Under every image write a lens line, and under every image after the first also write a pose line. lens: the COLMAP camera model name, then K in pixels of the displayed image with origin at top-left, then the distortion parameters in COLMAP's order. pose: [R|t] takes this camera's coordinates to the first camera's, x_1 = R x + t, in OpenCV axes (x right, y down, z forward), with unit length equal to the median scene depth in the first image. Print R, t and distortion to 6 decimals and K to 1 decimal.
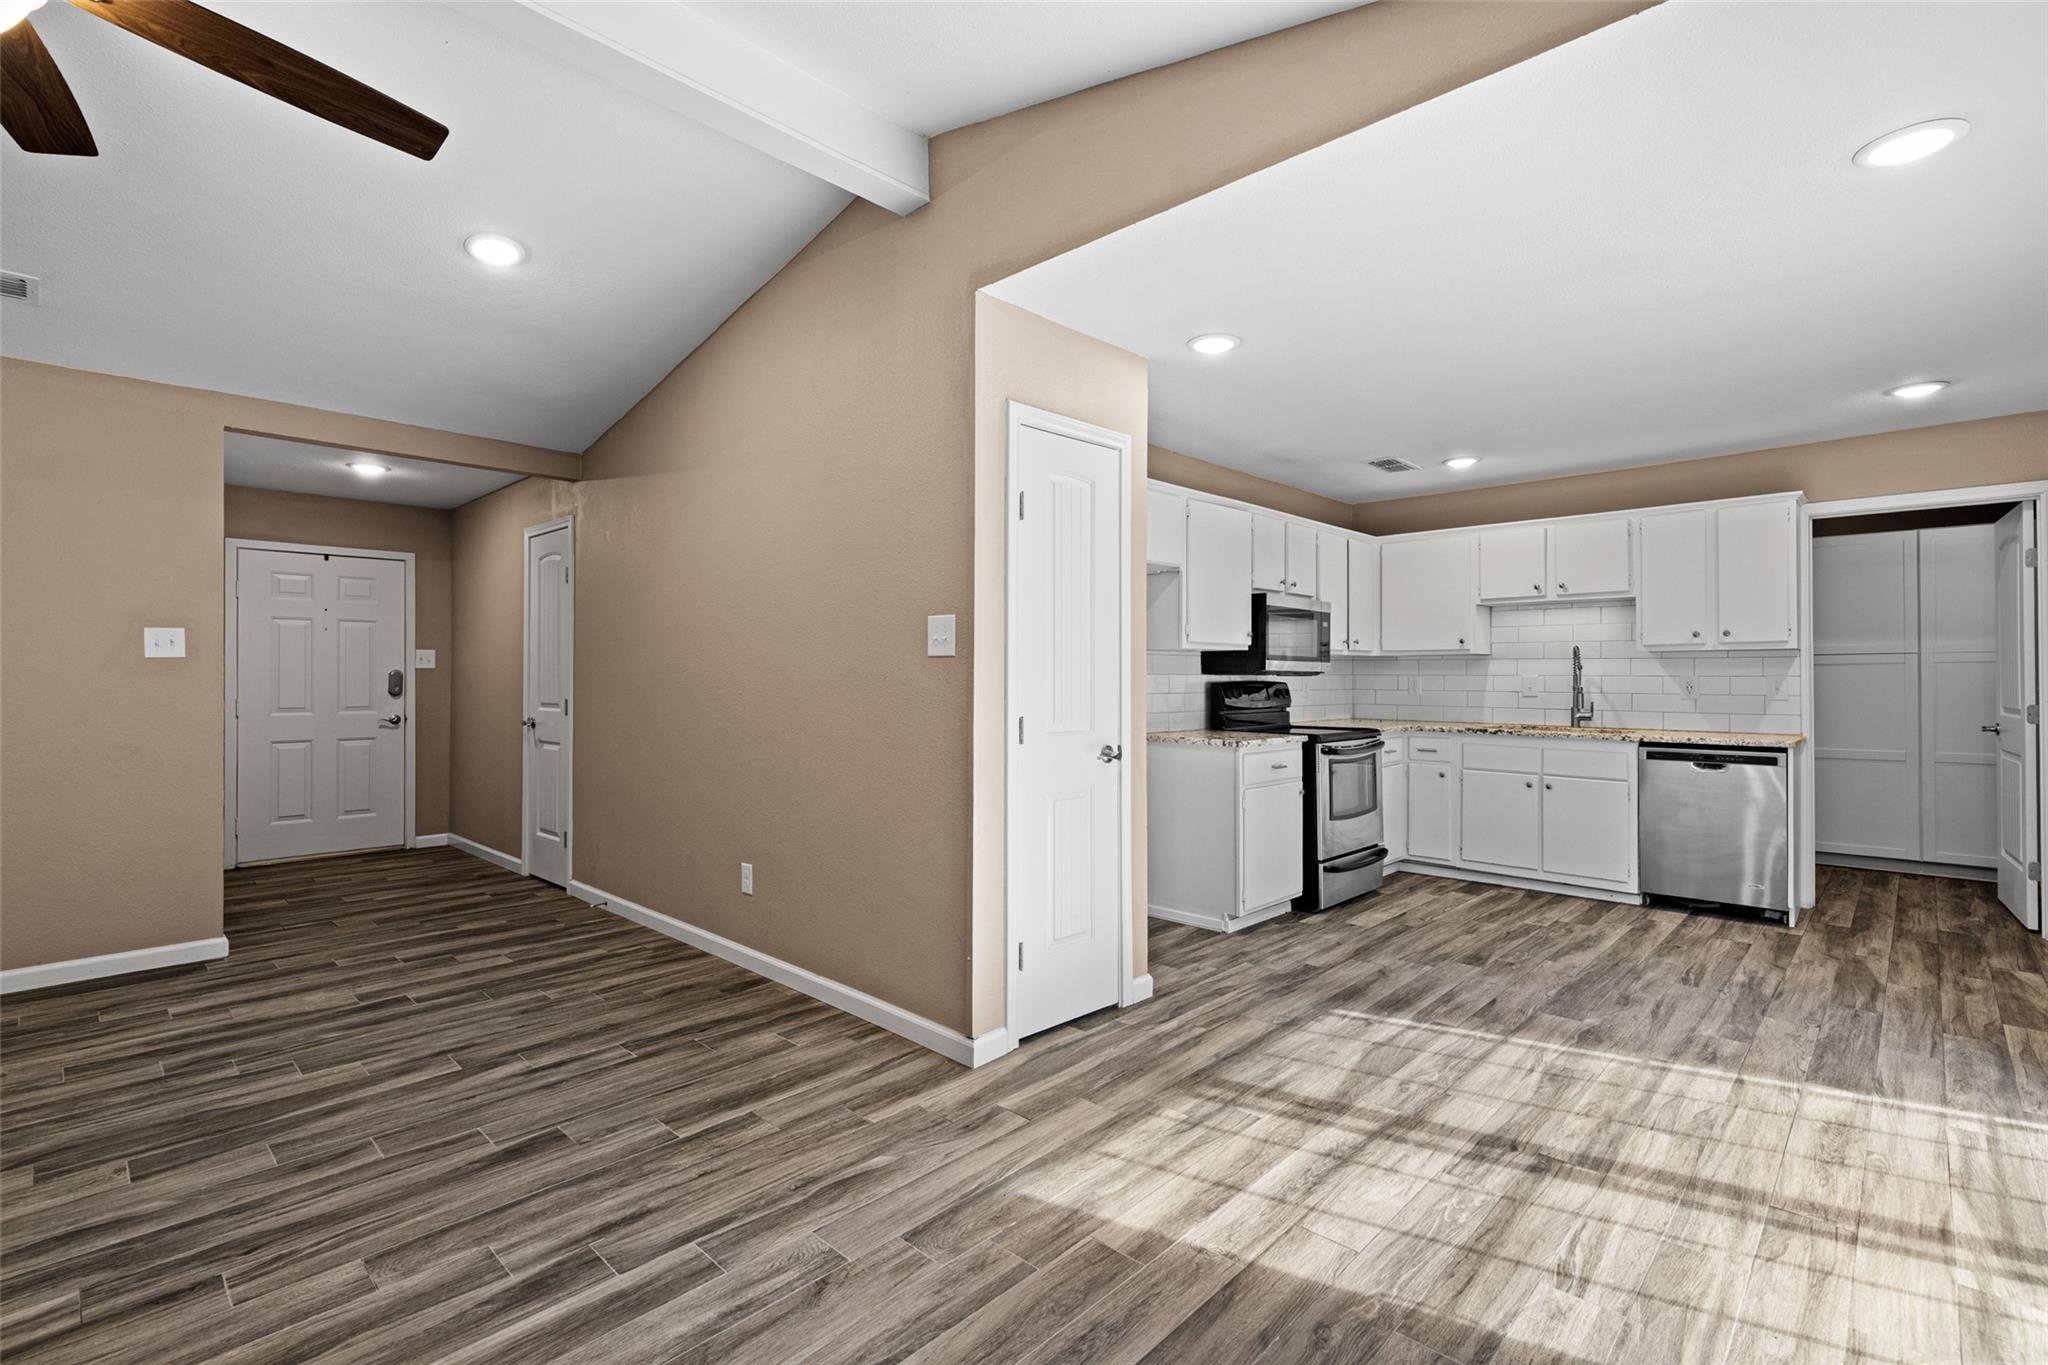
lens RADIAL K [[924.7, 0, 1017.0], [0, 924.7, 673.8], [0, 0, 1]] dist [0.001069, 0.000232]
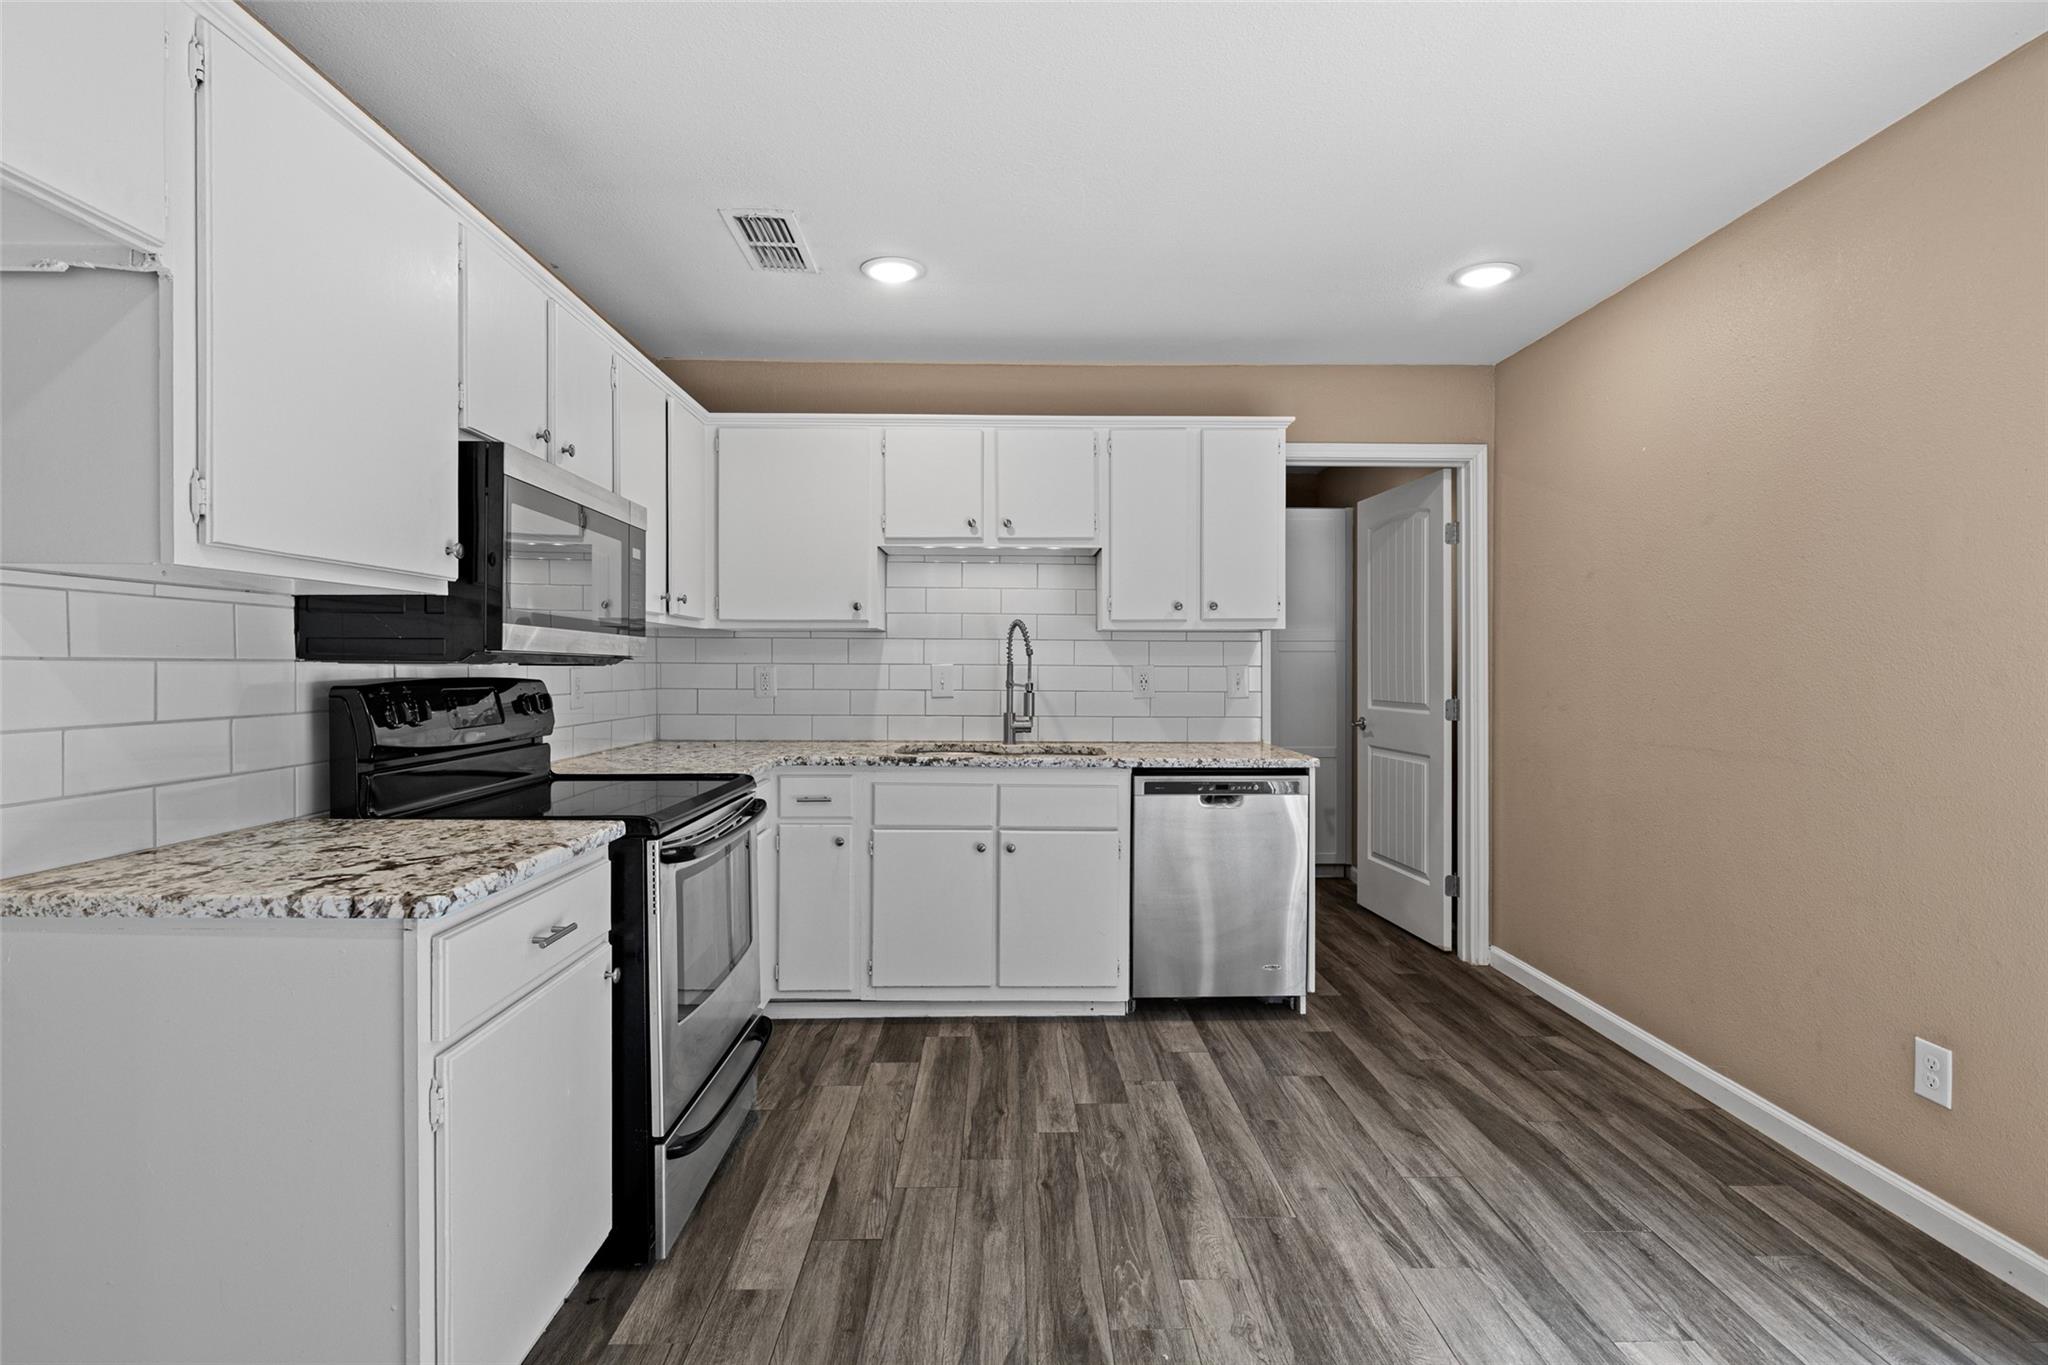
lens RADIAL K [[949.8, 0, 1020.1], [0, 949.8, 674.0], [0, 0, 1]] dist [-0.001455, -0.000330]
pose [[0.702747, -0.005972, 0.711414, 0.188280], [-0.003732, 0.999920, 0.012080, 0.000397], [-0.711430, -0.011144, 0.702669, 0.764233]]
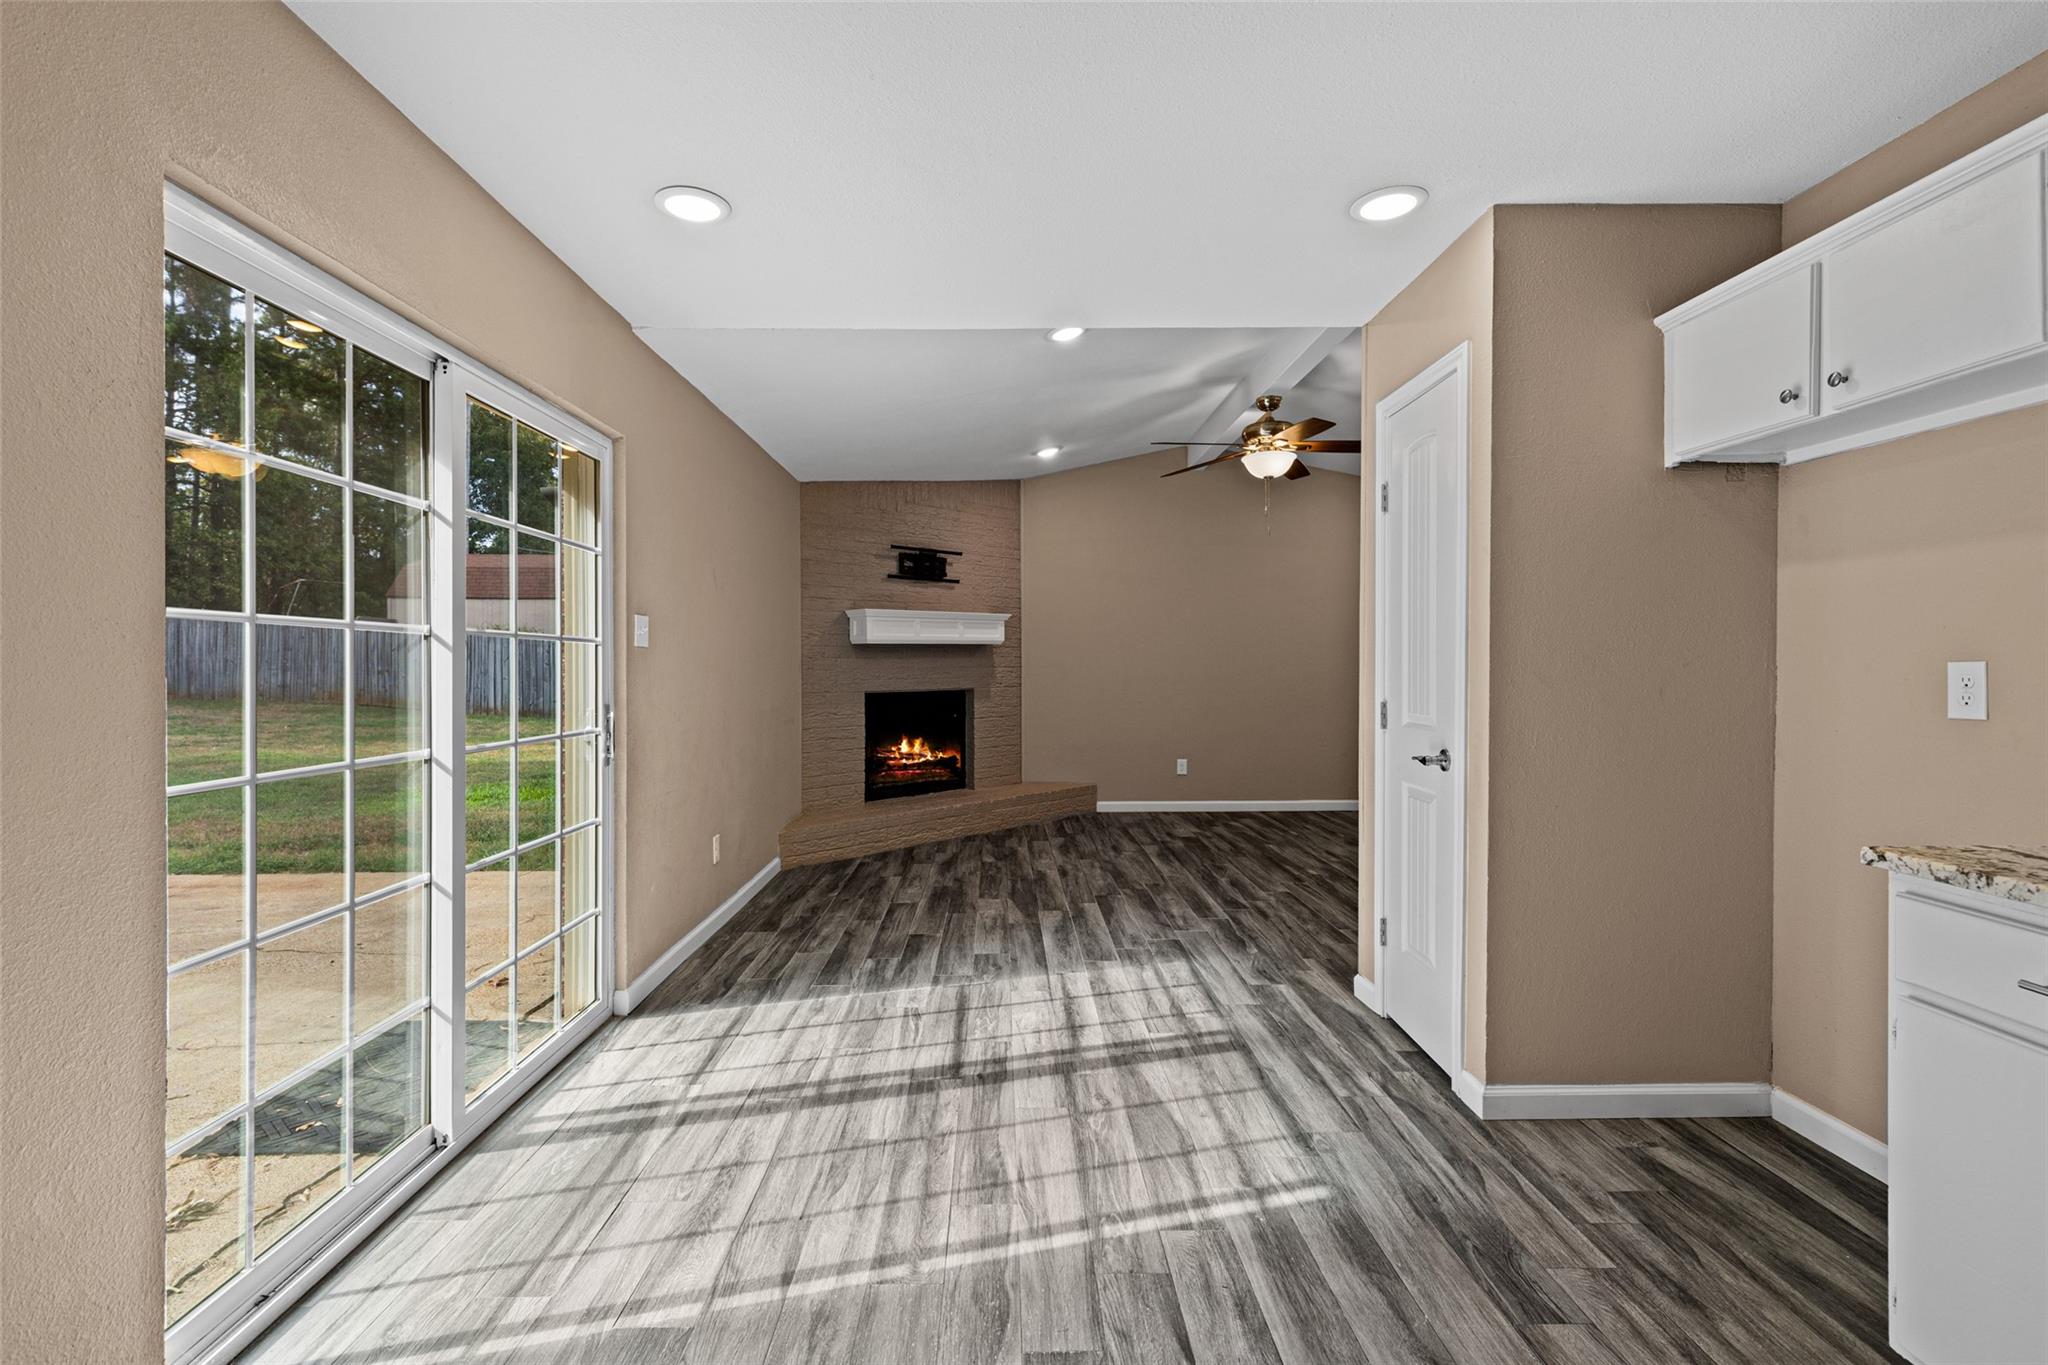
lens RADIAL K [[894.8, 0, 1035.4], [0, 894.8, 664.7], [0, 0, 1]] dist [0.000224, 0.000013]
pose [[-0.684680, 0.005213, -0.728825, 0.833784], [0.005181, 0.999984, 0.002285, -0.000298], [0.728825, -0.002211, -0.684696, 1.164872]]
